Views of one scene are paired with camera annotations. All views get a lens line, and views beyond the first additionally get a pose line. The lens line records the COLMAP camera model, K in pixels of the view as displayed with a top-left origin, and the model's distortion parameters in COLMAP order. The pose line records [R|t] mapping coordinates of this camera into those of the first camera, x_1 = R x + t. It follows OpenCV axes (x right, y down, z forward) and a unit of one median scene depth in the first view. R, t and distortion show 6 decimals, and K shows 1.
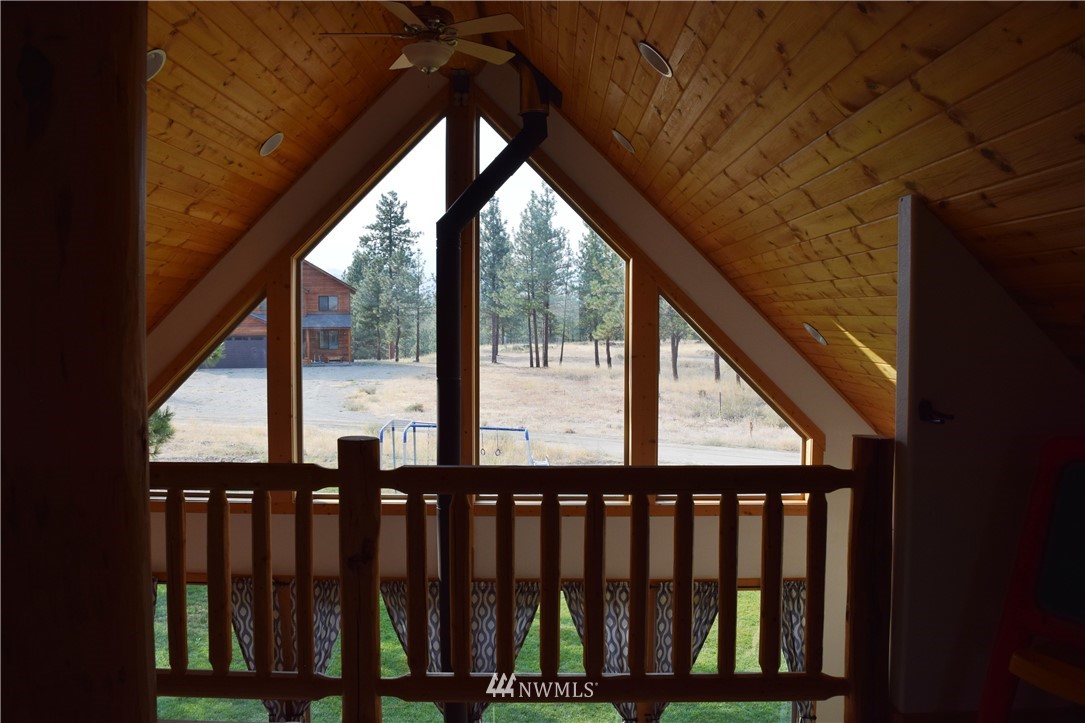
lens RADIAL K [[856.0, 0, 546.5], [0, 856.0, 366.2], [0, 0, 1]] dist [-0.094293, 0.019882]
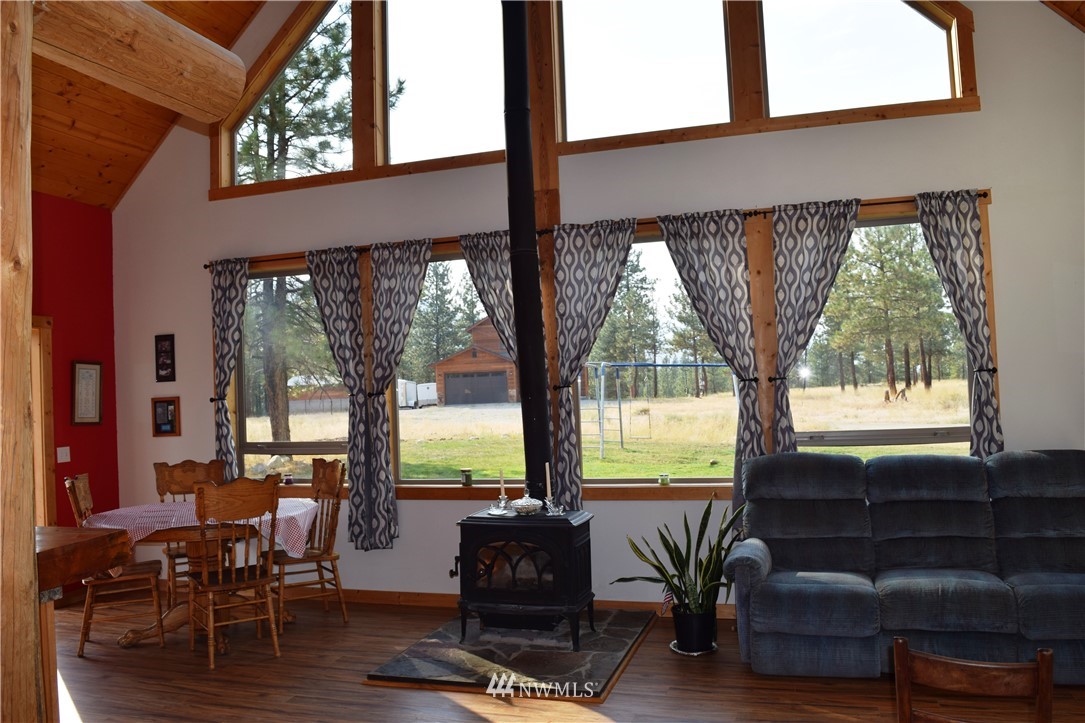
lens RADIAL K [[856.0, 0, 544.2], [0, 856.0, 363.5], [0, 0, 1]] dist [-0.094293, 0.019882]
pose [[0.957274, -0.047622, -0.285234, 0.143684], [0.024847, 0.996245, -0.082942, 0.460745], [0.288113, 0.072312, 0.954862, 0.155112]]
